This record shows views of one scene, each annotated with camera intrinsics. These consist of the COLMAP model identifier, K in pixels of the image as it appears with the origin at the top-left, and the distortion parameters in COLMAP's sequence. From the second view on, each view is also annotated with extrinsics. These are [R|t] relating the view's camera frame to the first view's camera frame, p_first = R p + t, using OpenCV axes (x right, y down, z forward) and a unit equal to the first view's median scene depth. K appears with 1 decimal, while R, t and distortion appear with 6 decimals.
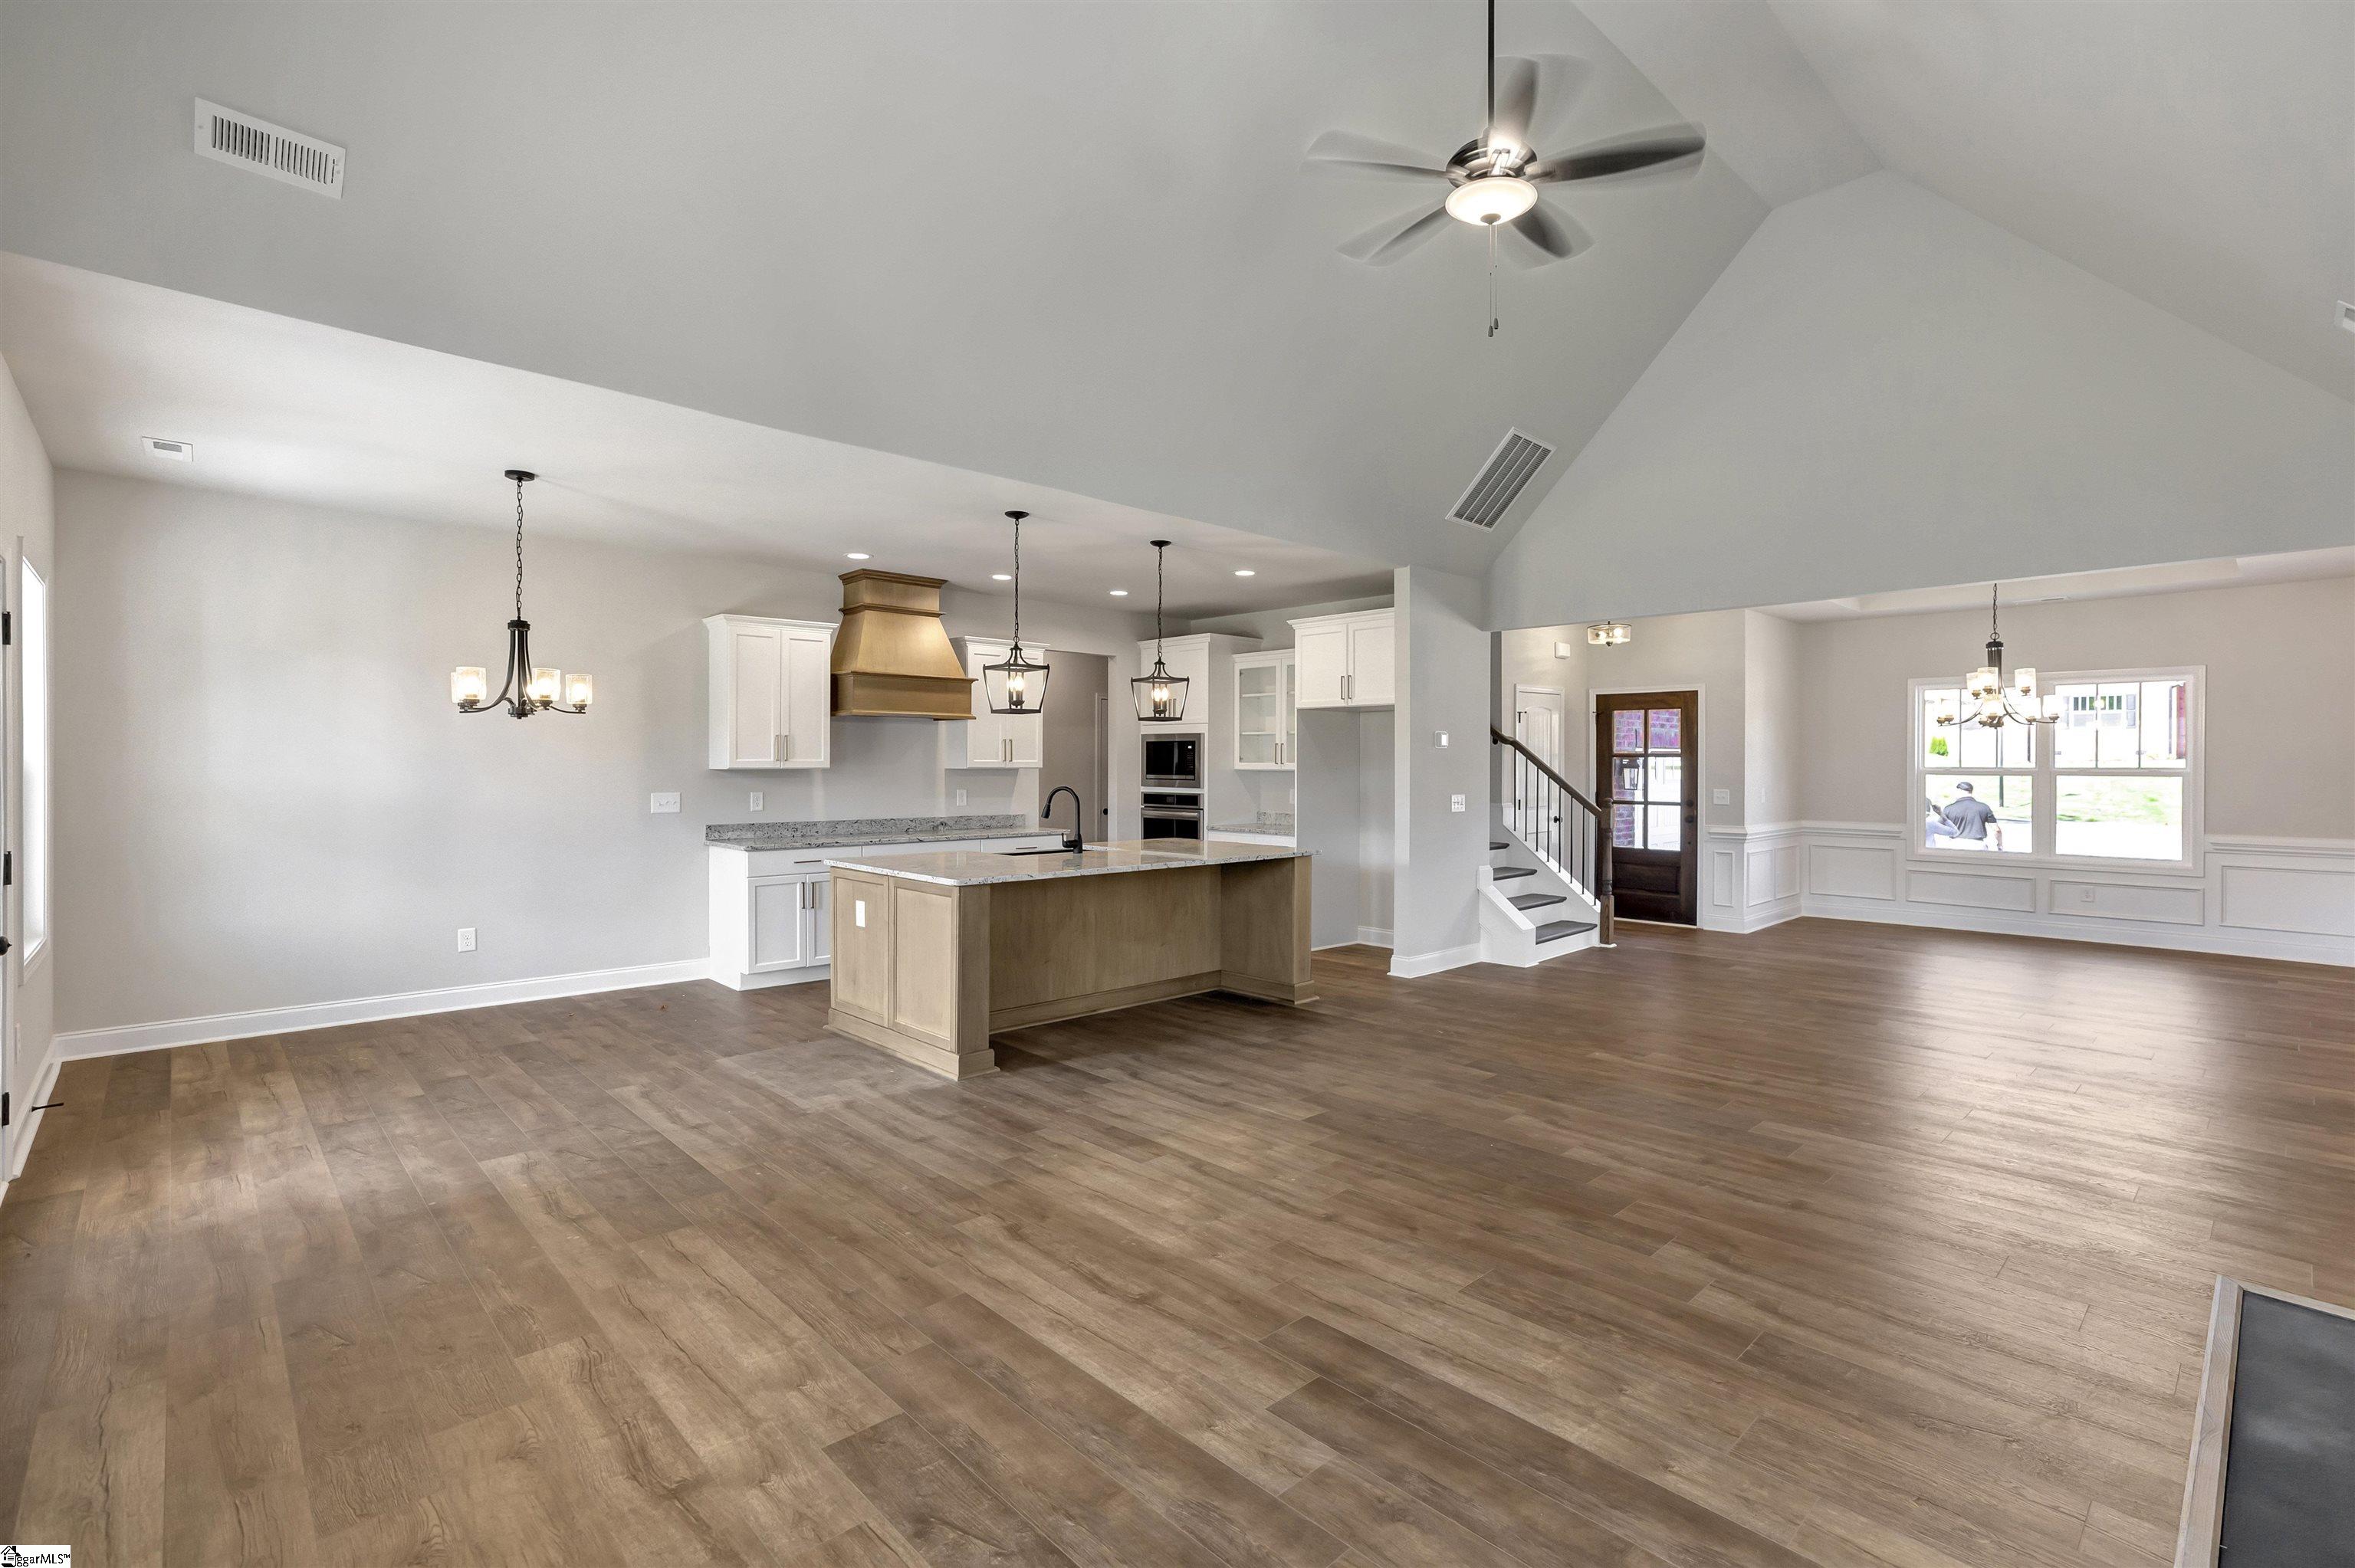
lens RADIAL K [[1078.1, 0, 1179.5], [0, 1078.1, 757.7], [0, 0, 1]] dist [-0.044558, 0.027544]
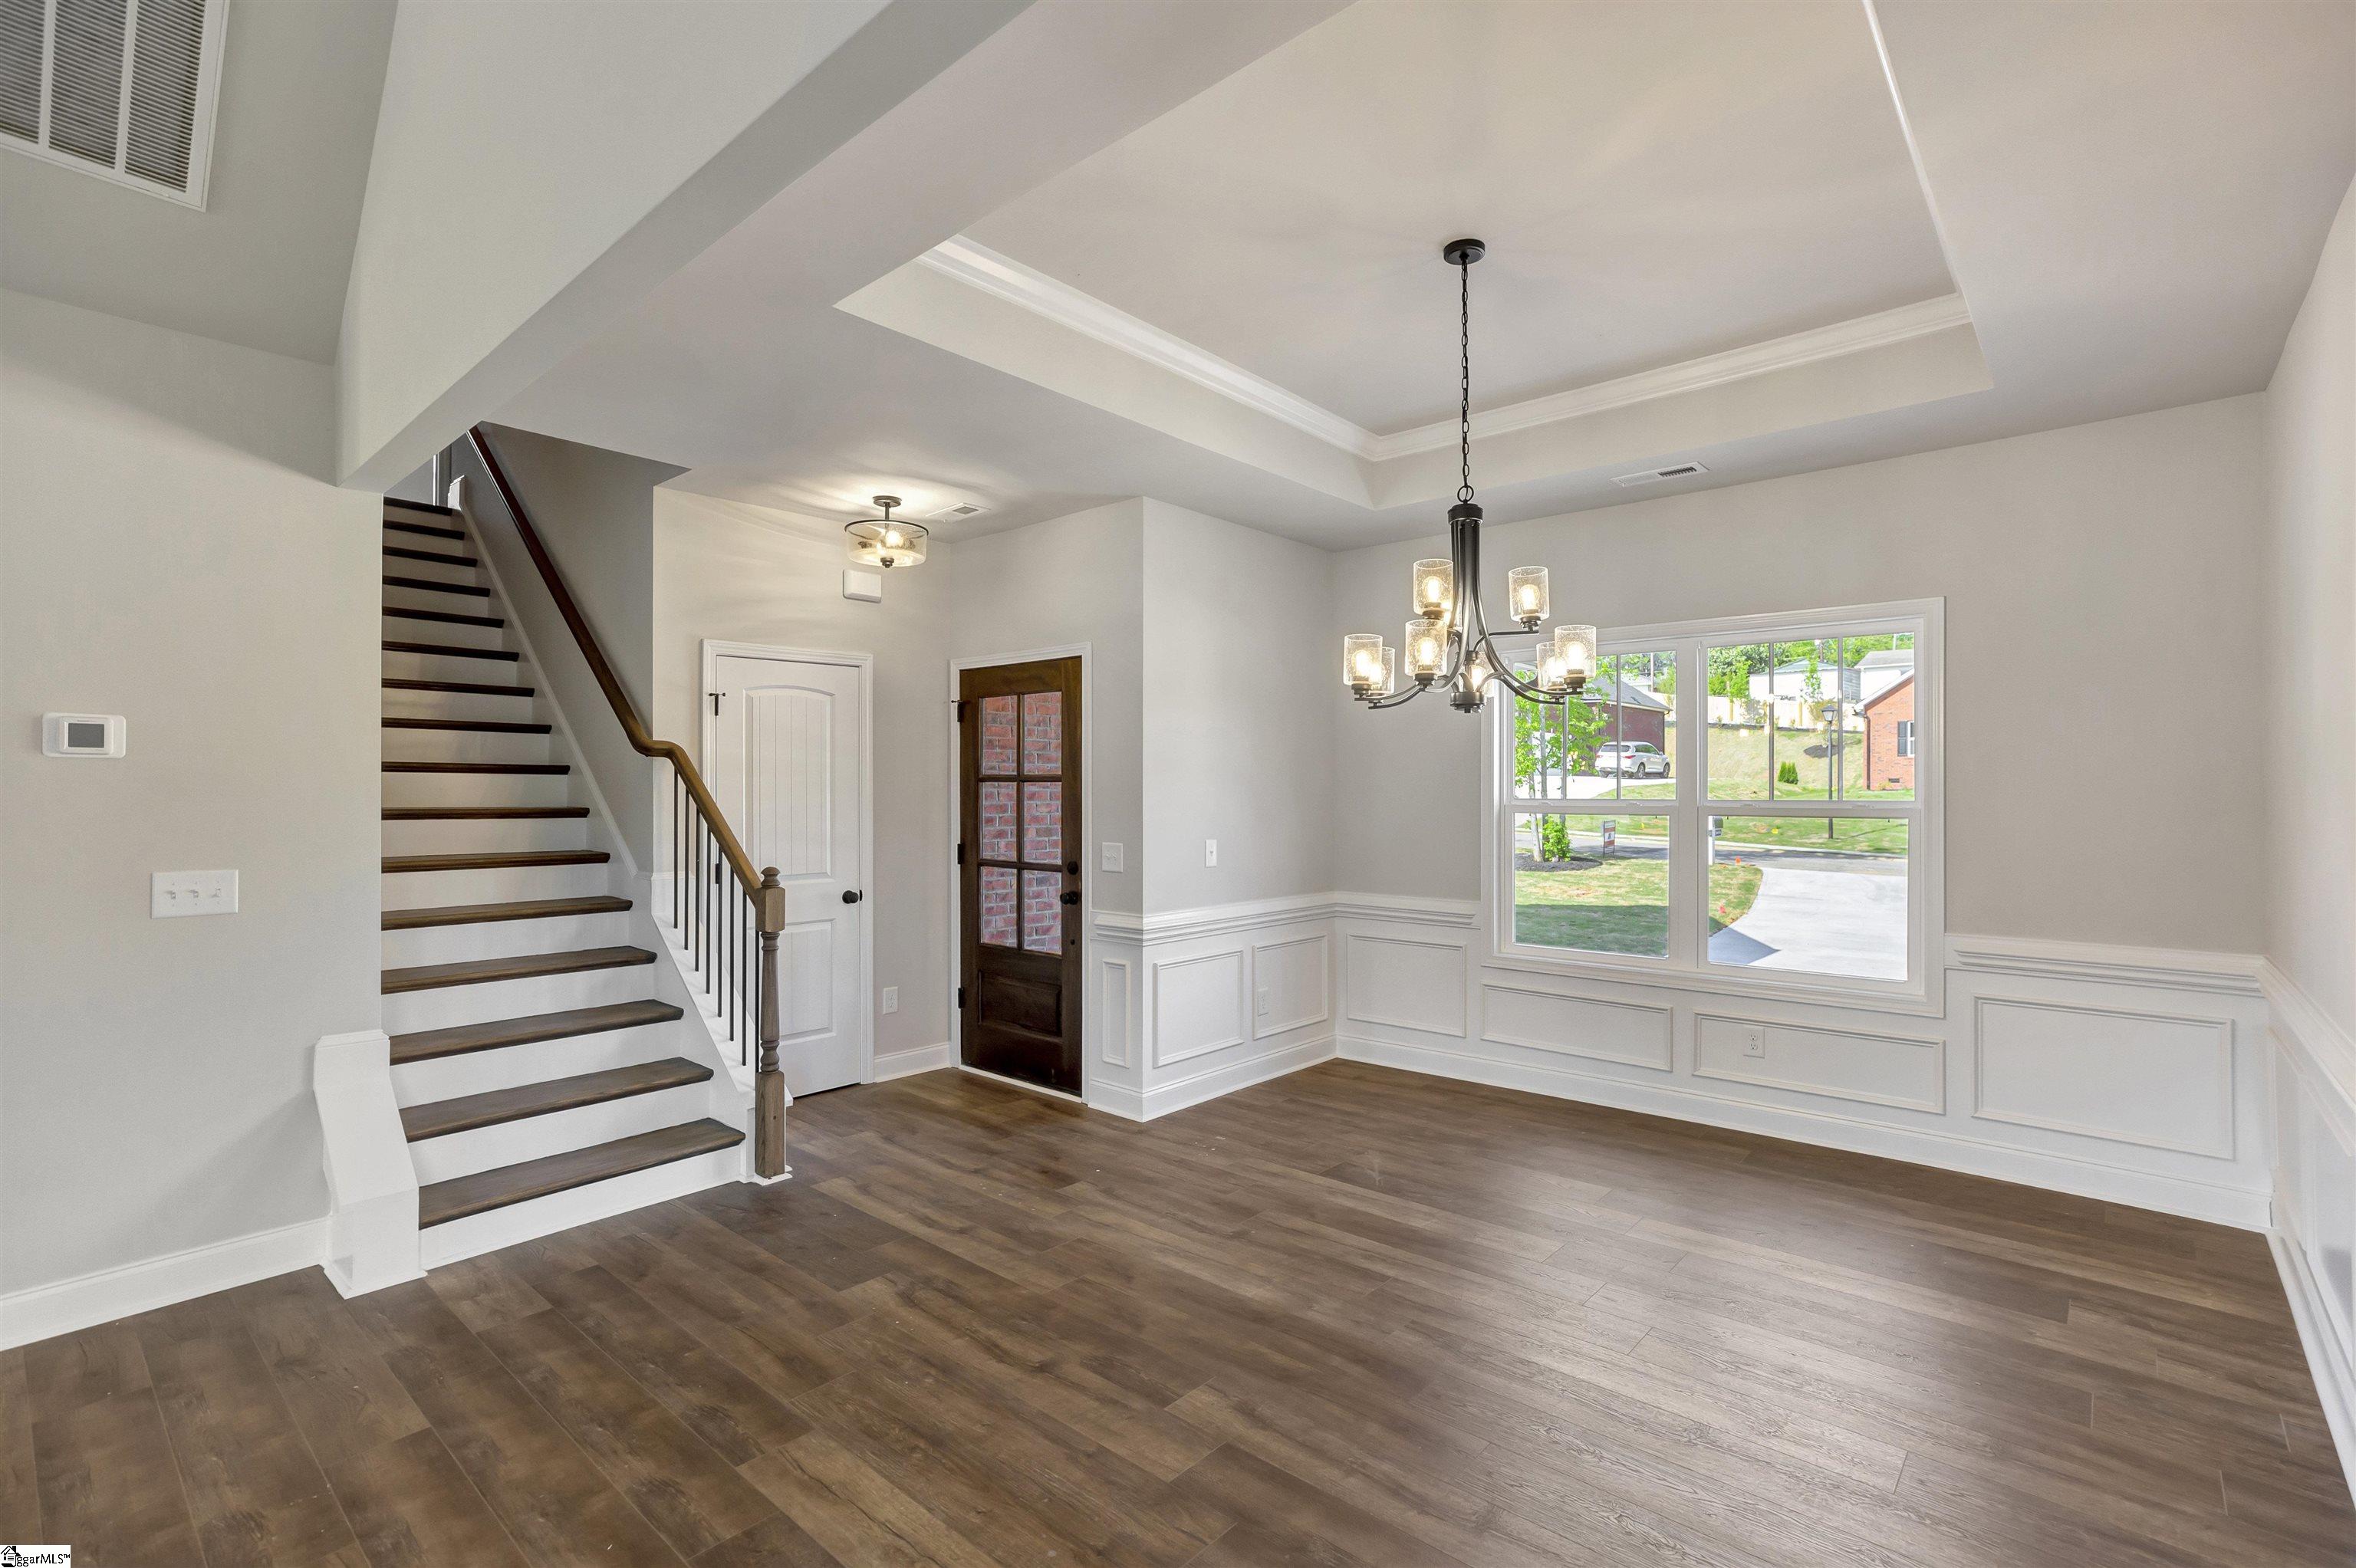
lens RADIAL K [[1086.1, 0, 1199.2], [0, 1086.1, 786.5], [0, 0, 1]] dist [-0.036194, 0.020793]
pose [[0.995150, -0.001003, 0.098367, 0.569920], [0.000862, 0.999999, 0.001474, 0.001682], [-0.098368, -0.001382, 0.995149, 0.533402]]
